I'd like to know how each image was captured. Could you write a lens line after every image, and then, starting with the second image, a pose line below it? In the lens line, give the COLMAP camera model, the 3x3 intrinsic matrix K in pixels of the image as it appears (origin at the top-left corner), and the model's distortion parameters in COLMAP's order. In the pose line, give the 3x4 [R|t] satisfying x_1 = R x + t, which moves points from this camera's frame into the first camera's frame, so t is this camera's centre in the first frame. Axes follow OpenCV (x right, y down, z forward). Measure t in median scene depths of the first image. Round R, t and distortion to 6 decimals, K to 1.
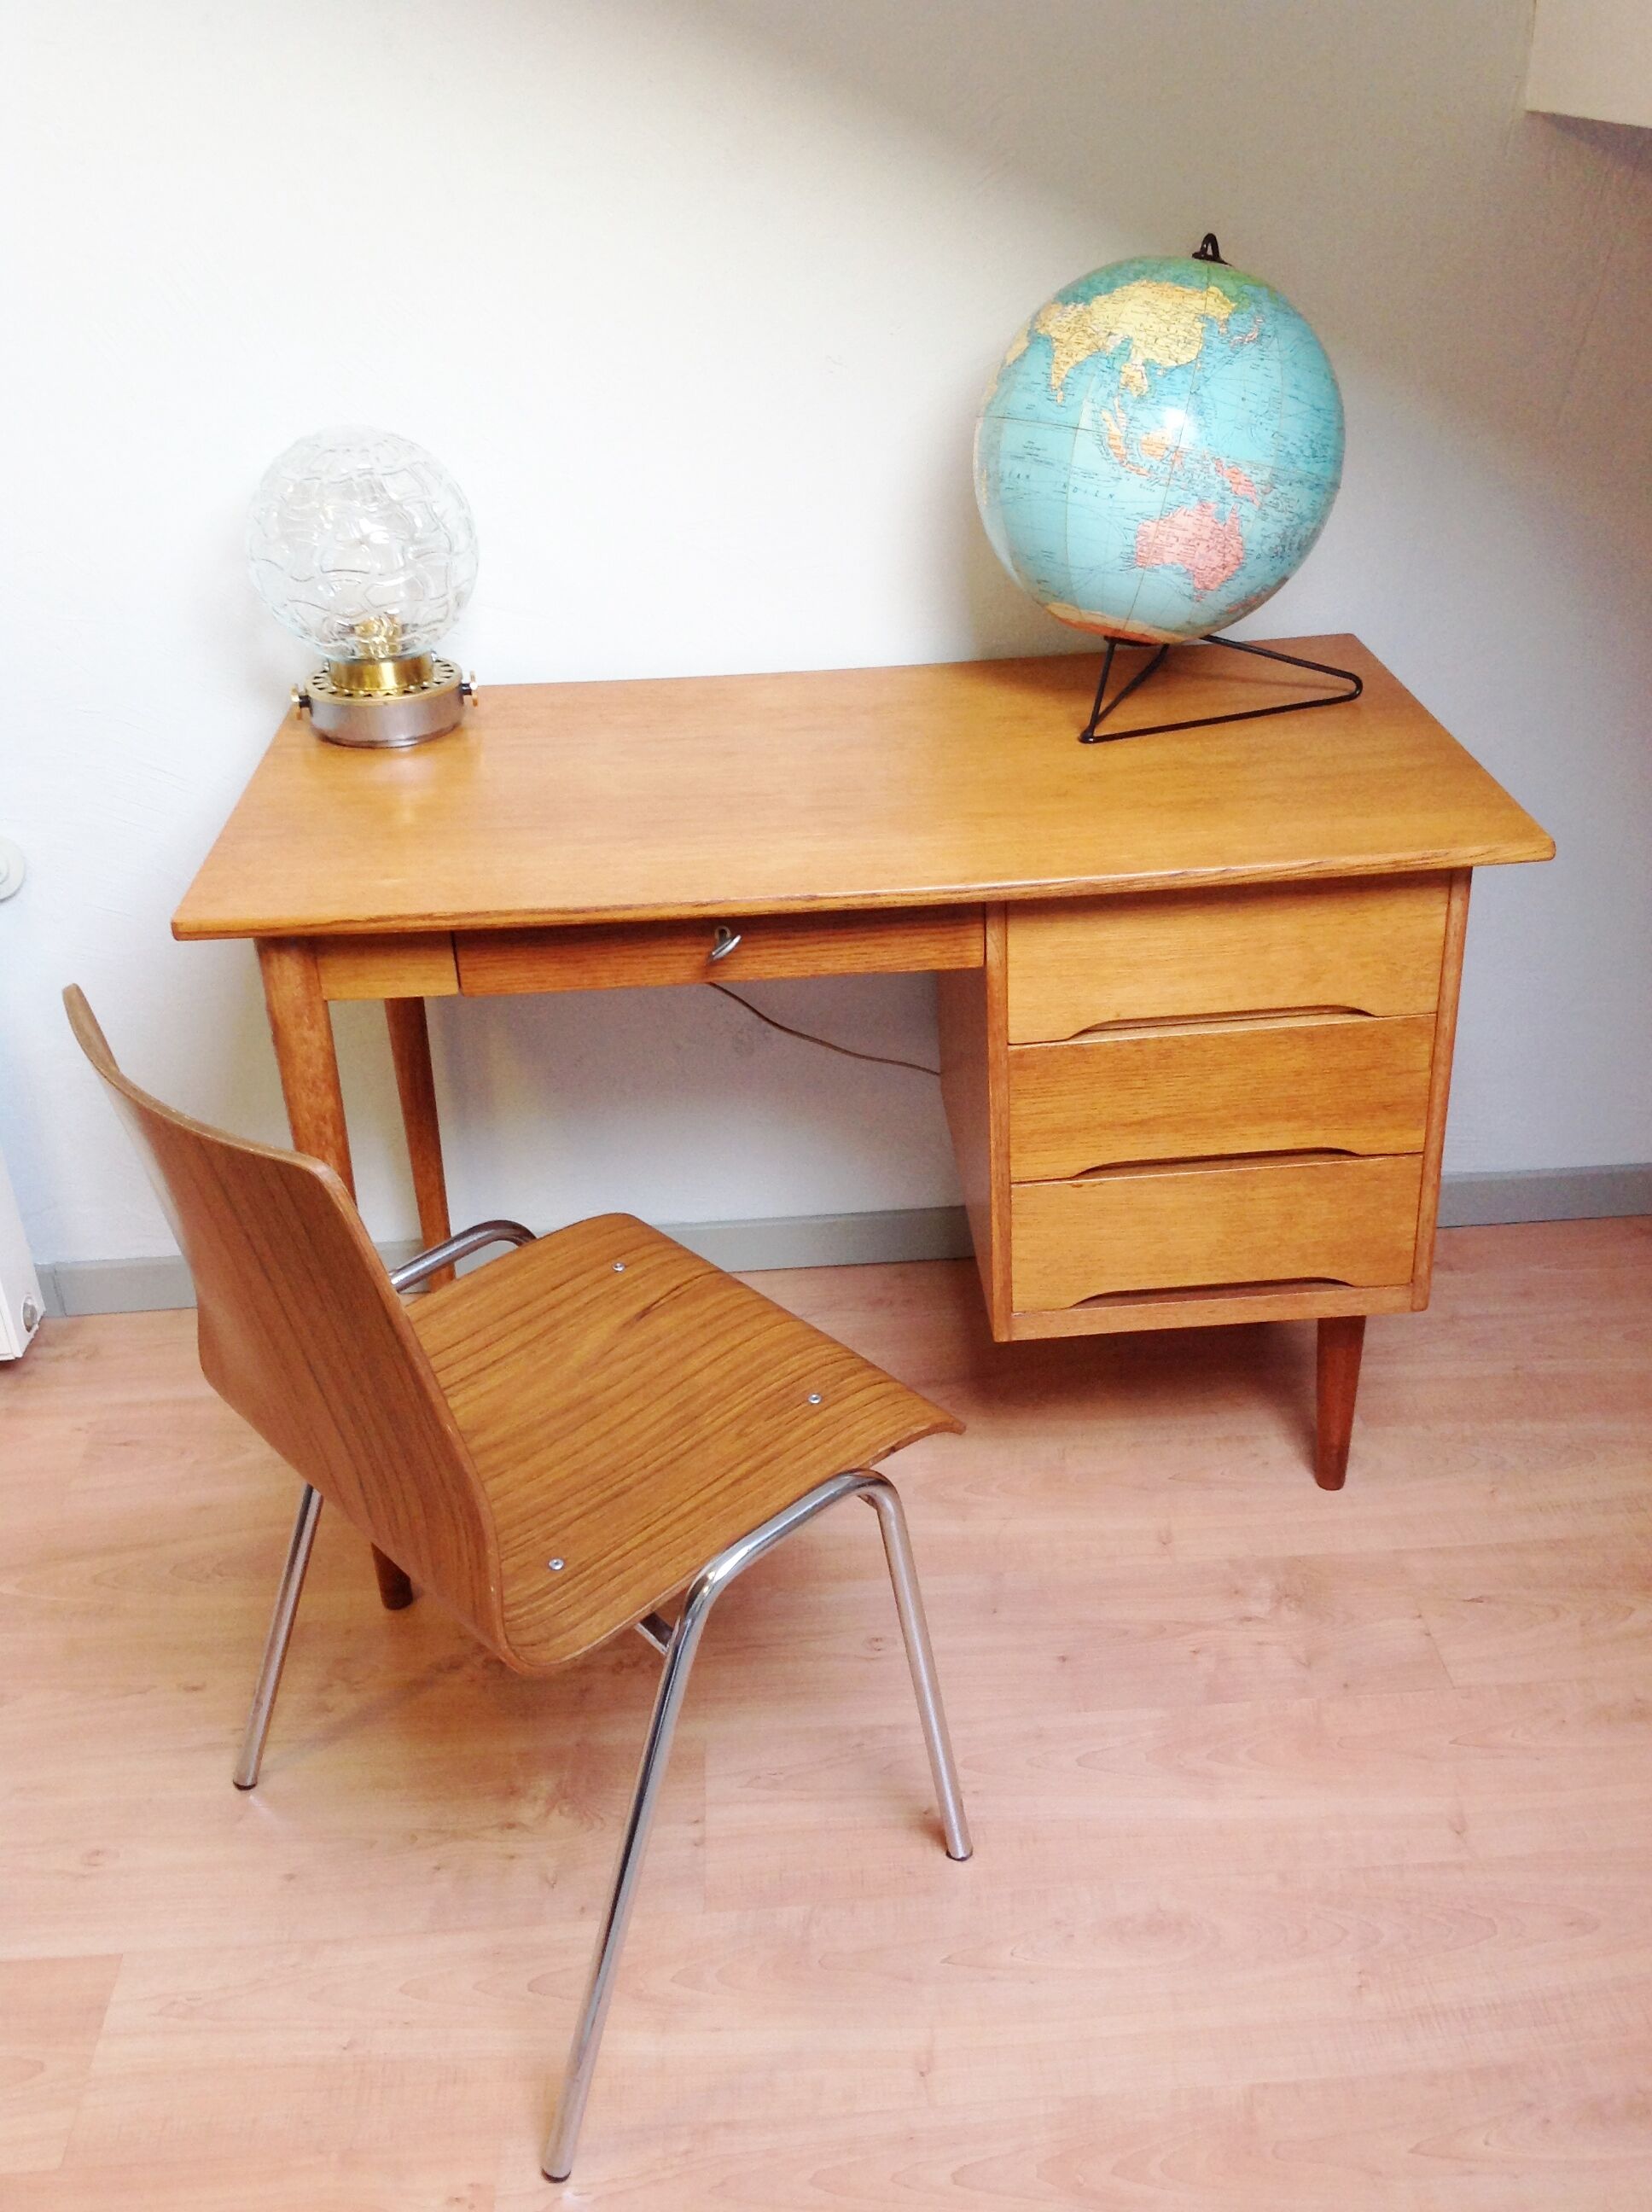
lens RADIAL K [[2052.9, 0, 838.5], [0, 2052.9, 1113.4], [0, 0, 1]] dist [0.141662, -0.306049]
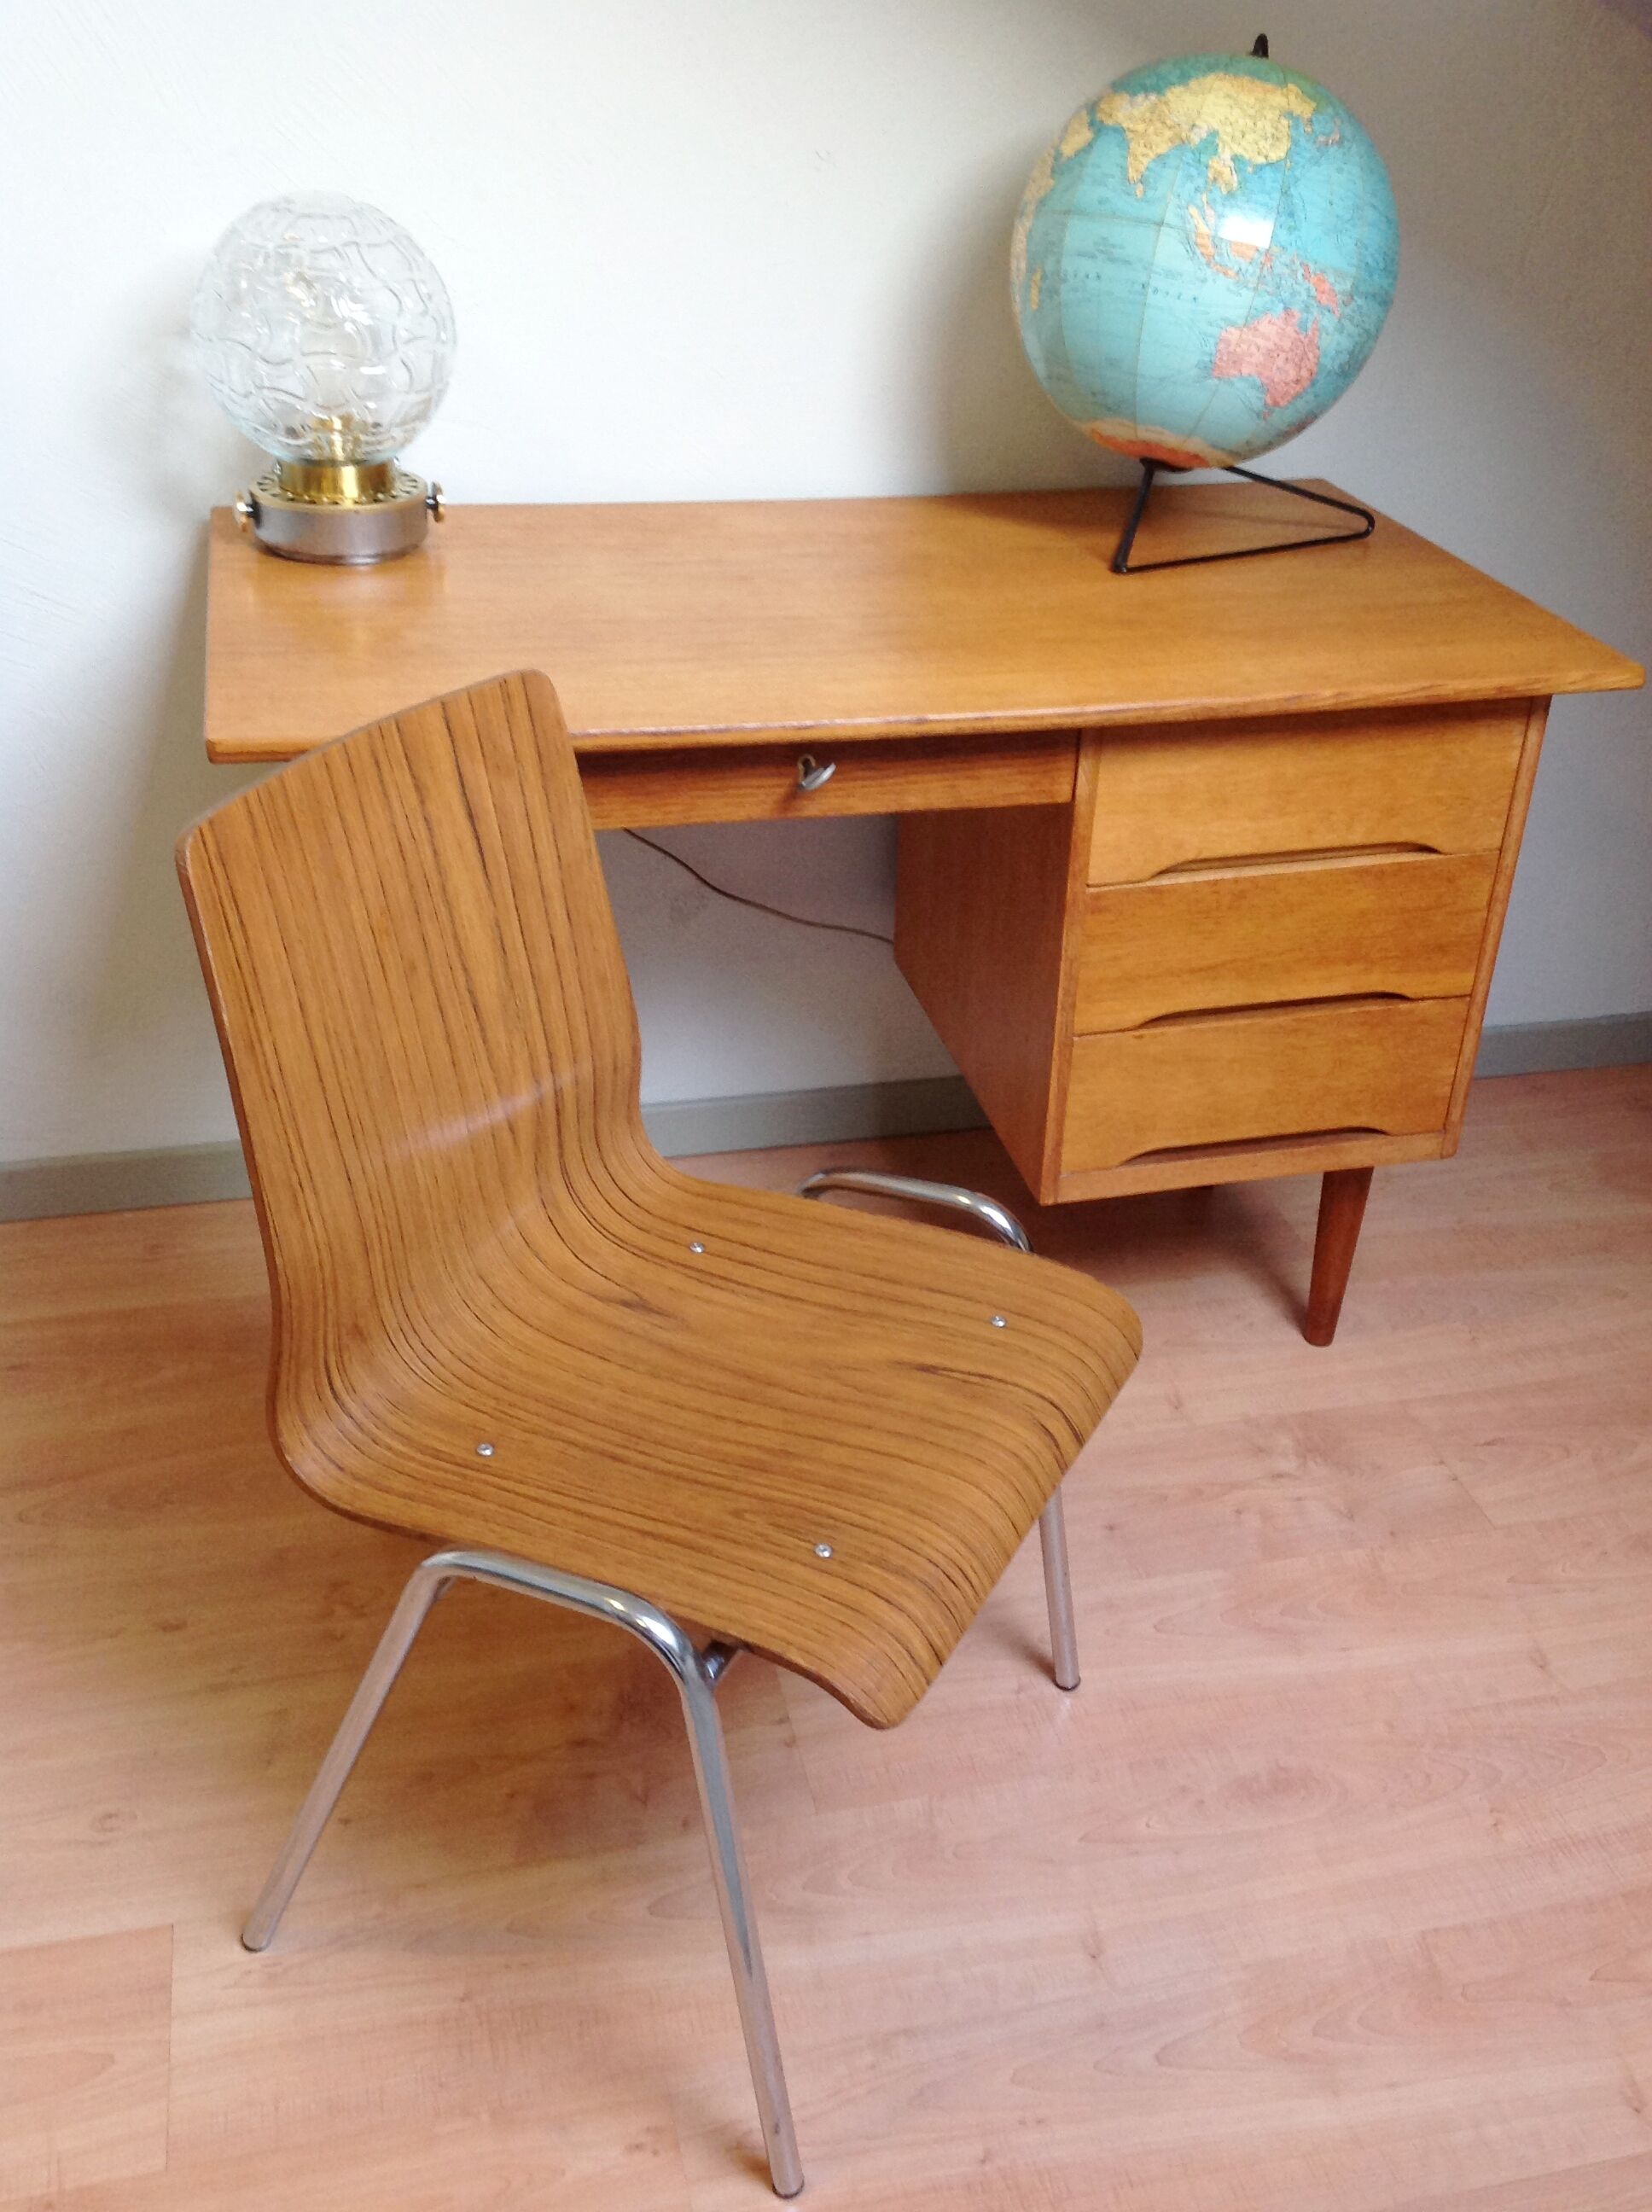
lens RADIAL K [[2061.0, 0, 841.1], [0, 2061.0, 1105.5], [0, 0, 1]] dist [0.144165, -0.330768]
pose [[0.980577, -0.028393, 0.194070, -0.216567], [0.022017, 0.999147, 0.034930, 0.031730], [-0.194896, -0.029979, 0.980366, 0.085445]]
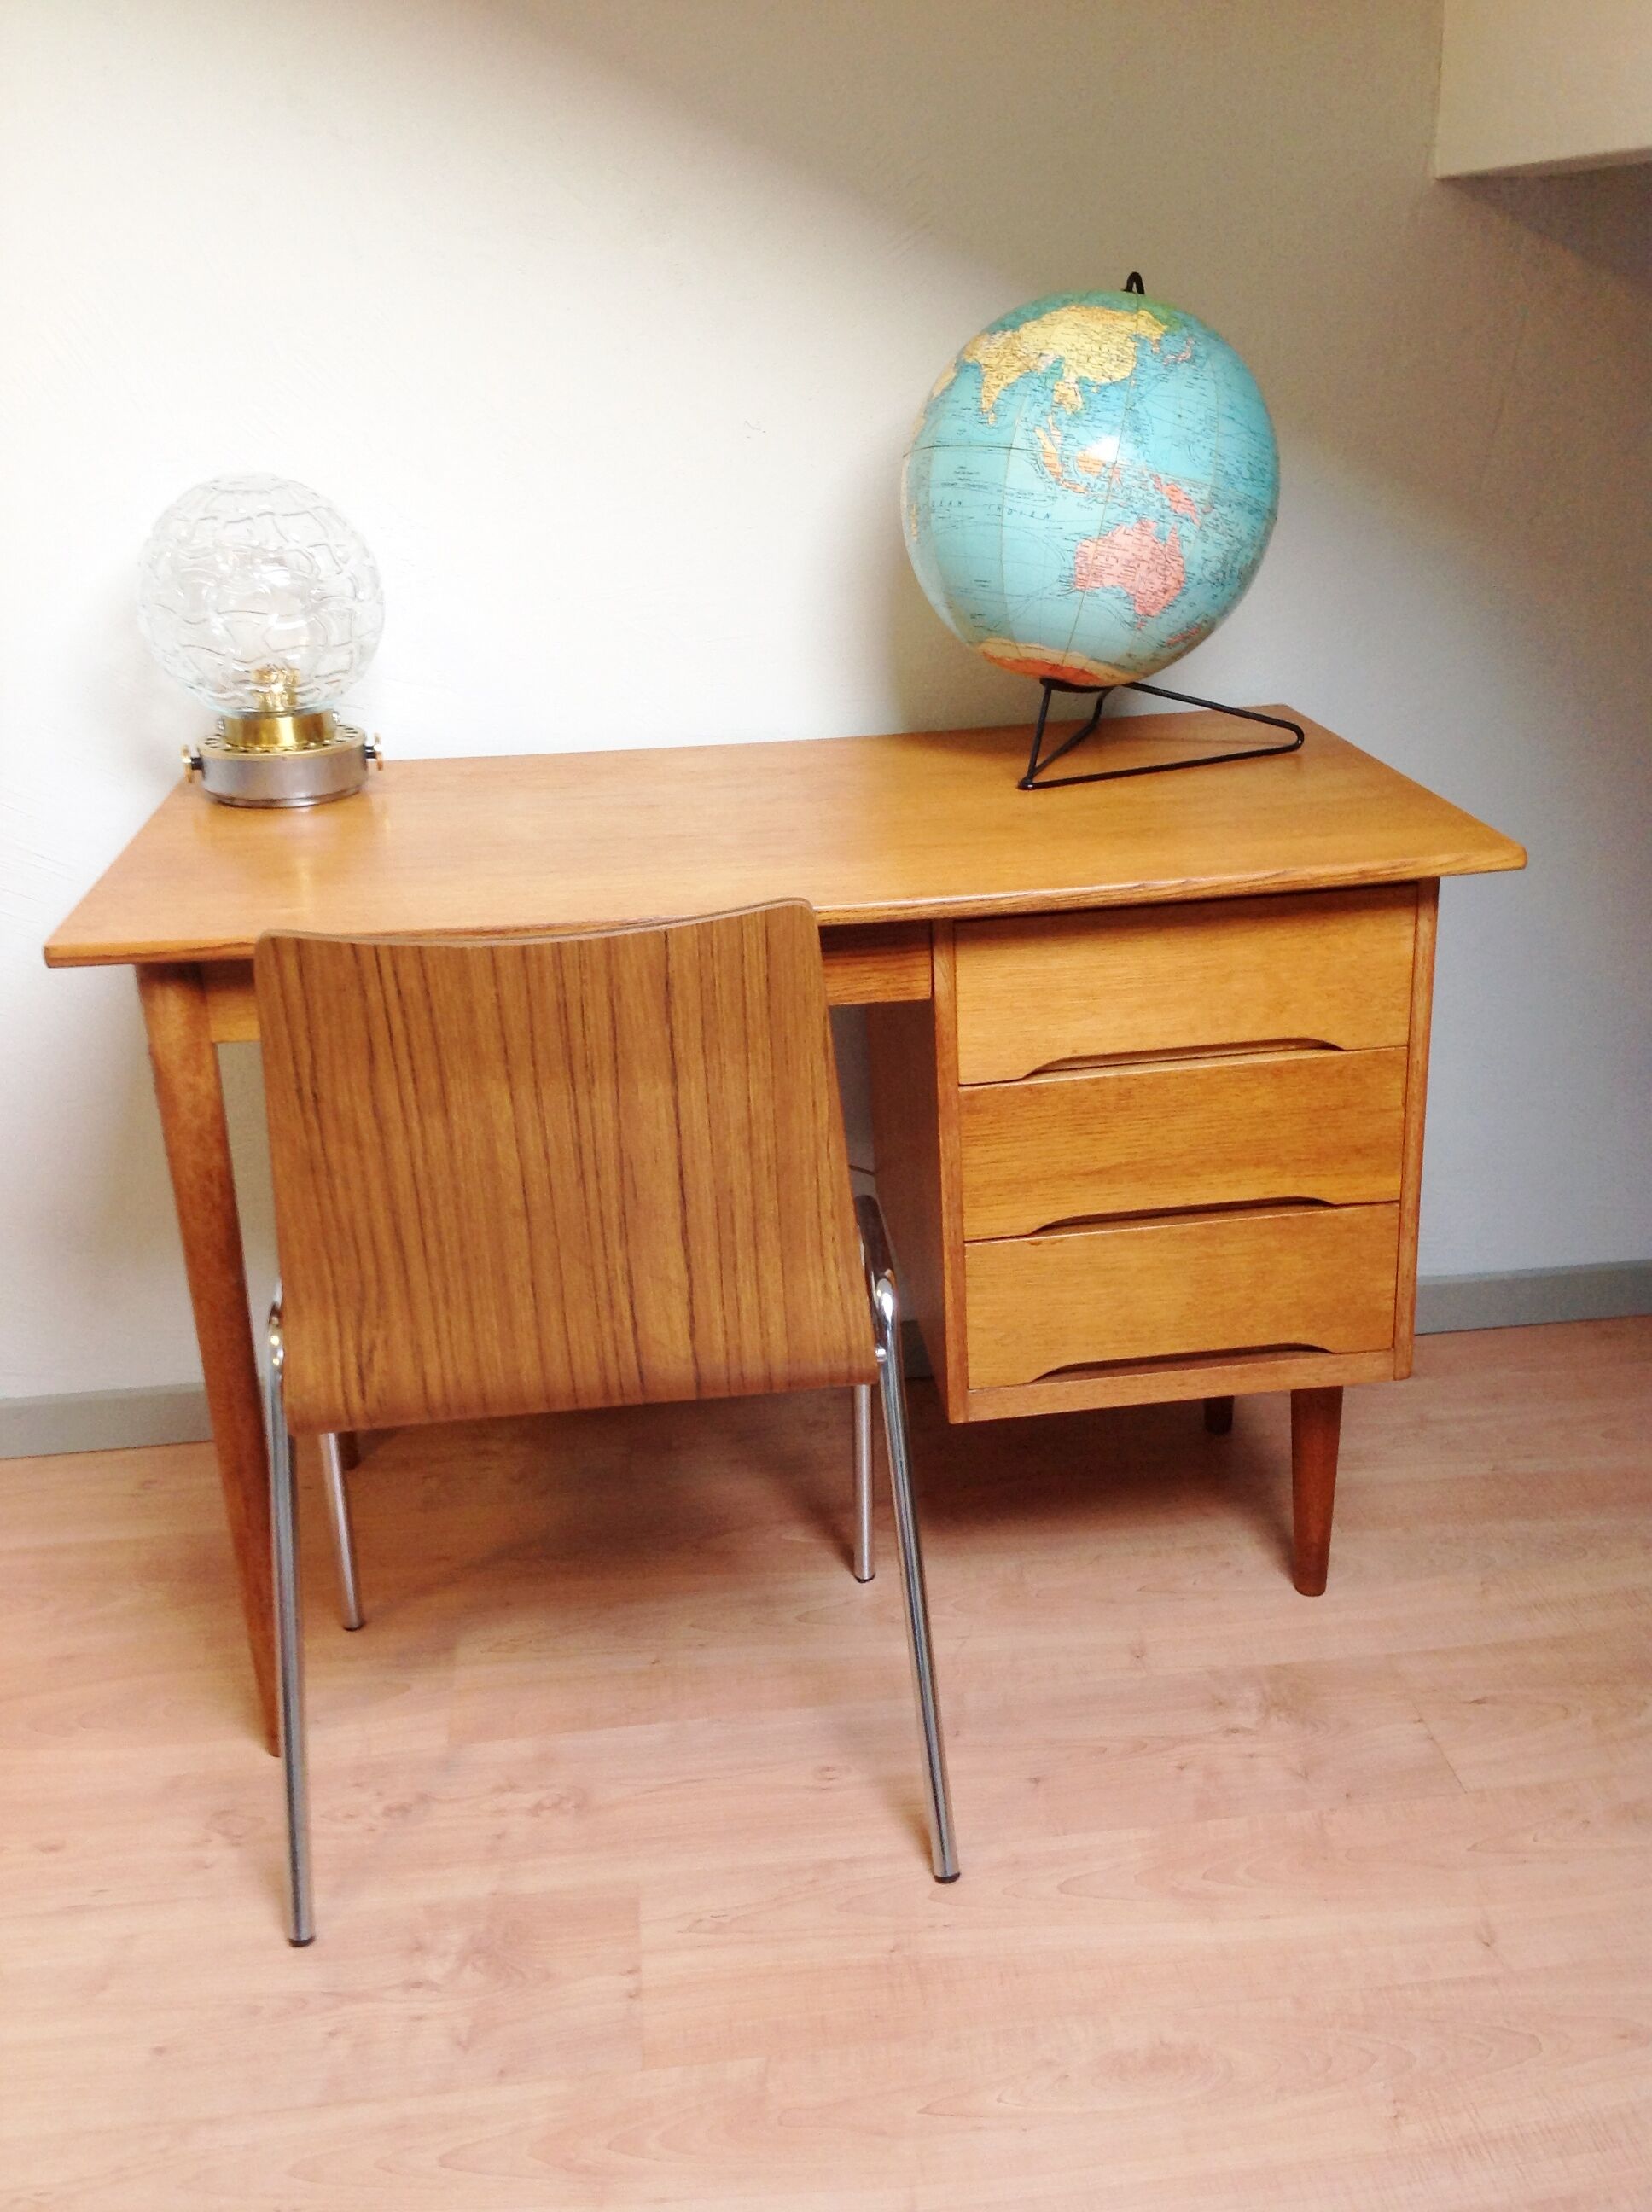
lens RADIAL K [[2049.5, 0, 844.6], [0, 2049.5, 1106.6], [0, 0, 1]] dist [0.150170, -0.340958]
pose [[0.998460, -0.017907, 0.052499, -0.018185], [0.024259, 0.992115, -0.122961, 0.089480], [-0.049883, 0.124046, 0.991022, 0.081740]]
